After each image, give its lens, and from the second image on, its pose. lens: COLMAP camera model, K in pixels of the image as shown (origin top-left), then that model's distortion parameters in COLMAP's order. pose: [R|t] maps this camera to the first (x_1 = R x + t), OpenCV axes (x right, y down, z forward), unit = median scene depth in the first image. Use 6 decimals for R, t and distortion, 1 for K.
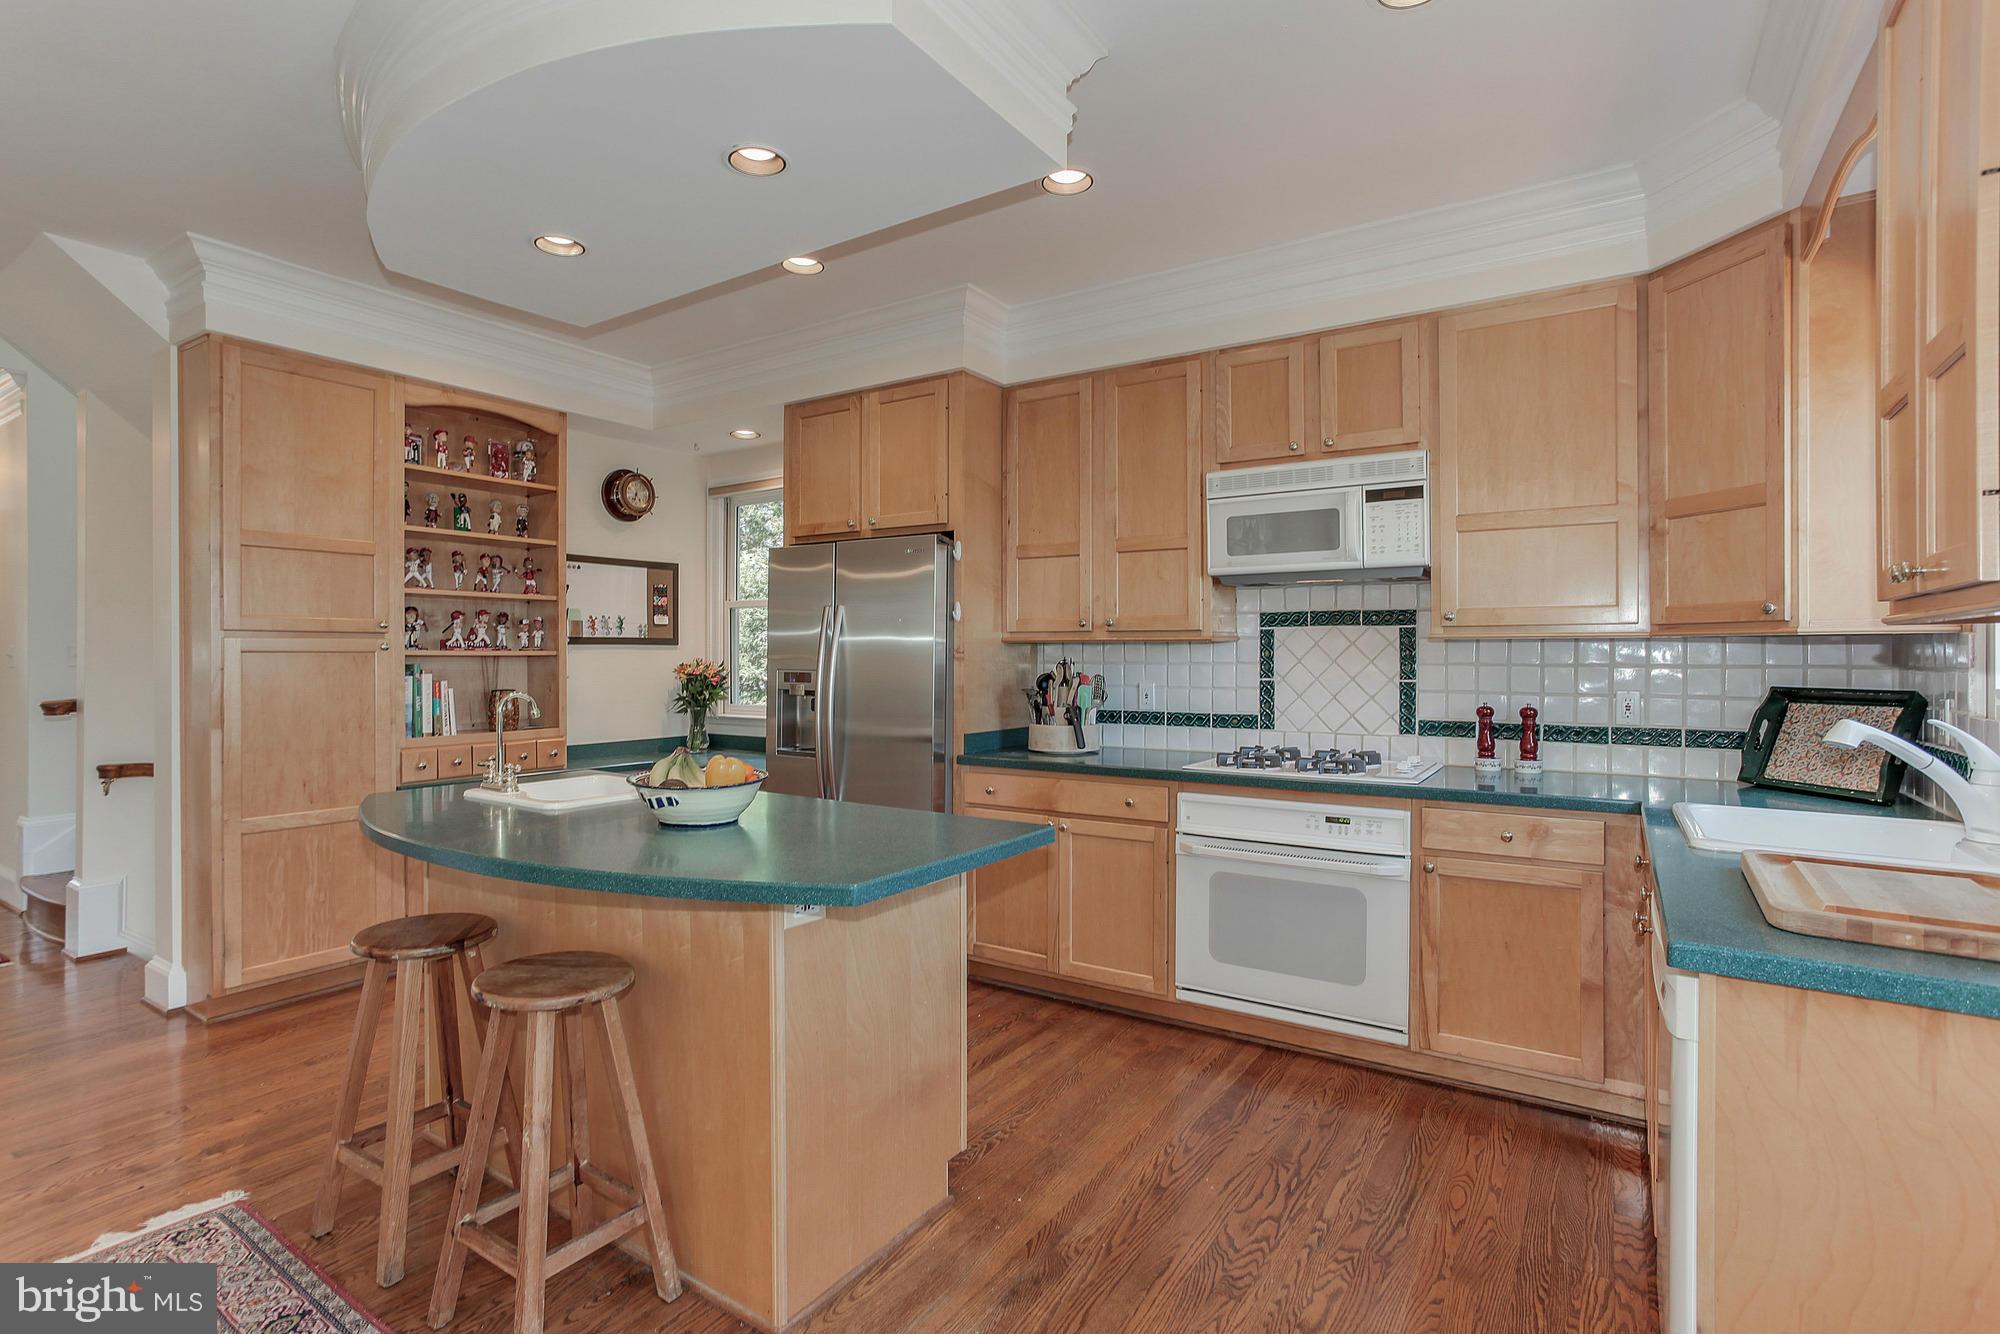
lens RADIAL K [[1011.6, 0, 1012.5], [0, 1011.6, 636.8], [0, 0, 1]] dist [-0.065491, 0.031710]
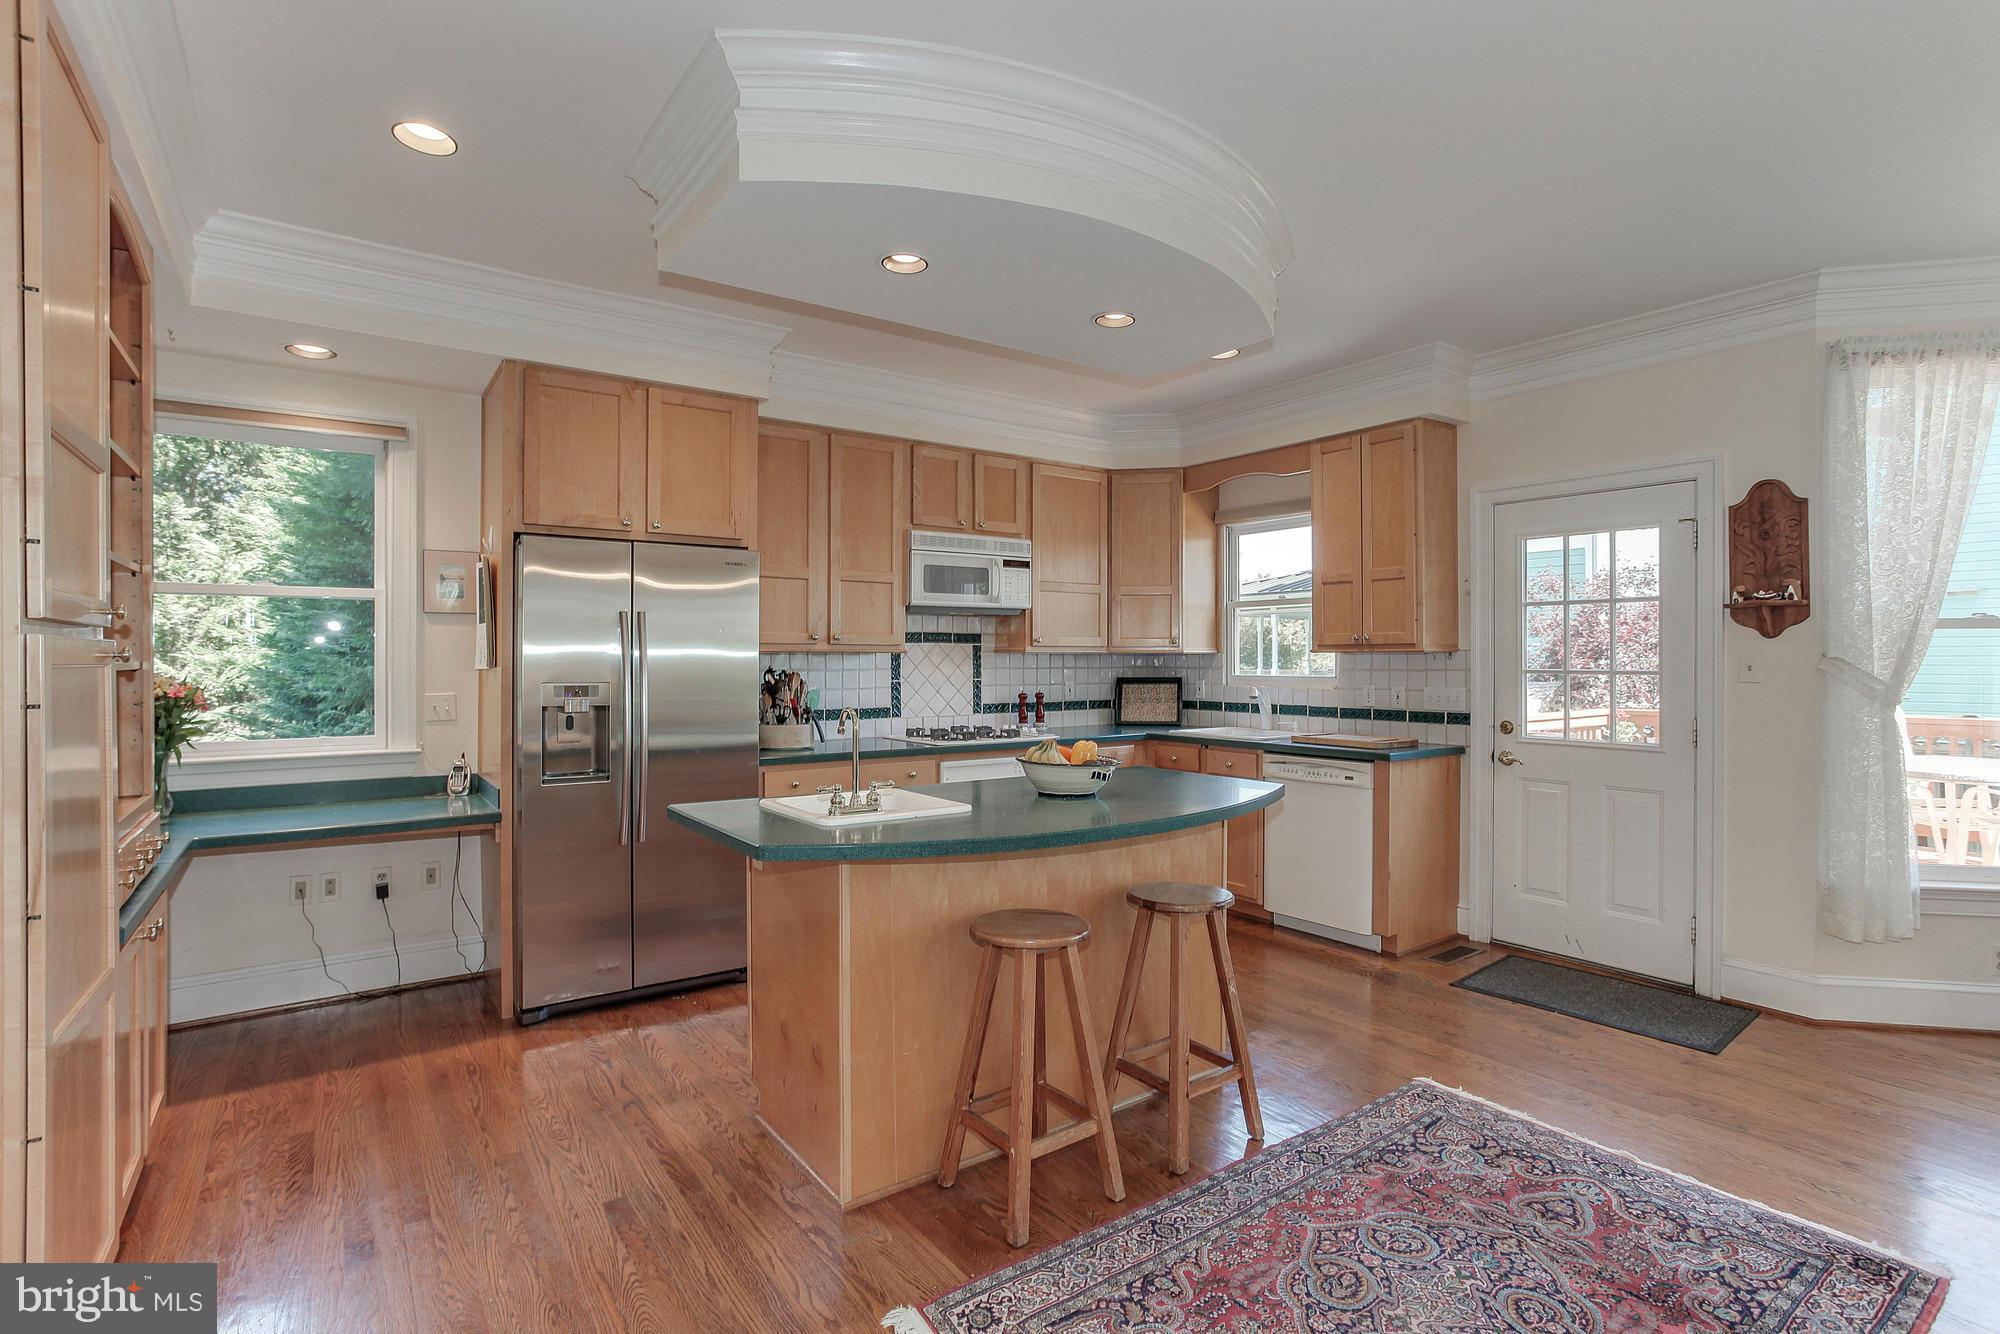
lens RADIAL K [[1011.6, 0, 1012.5], [0, 1011.6, 636.8], [0, 0, 1]] dist [-0.065491, 0.031710]
pose [[0.317552, 0.020157, 0.948027, -1.103127], [-0.011244, 0.999784, -0.017491, 0.004736], [-0.948174, -0.005105, 0.317710, 0.449614]]
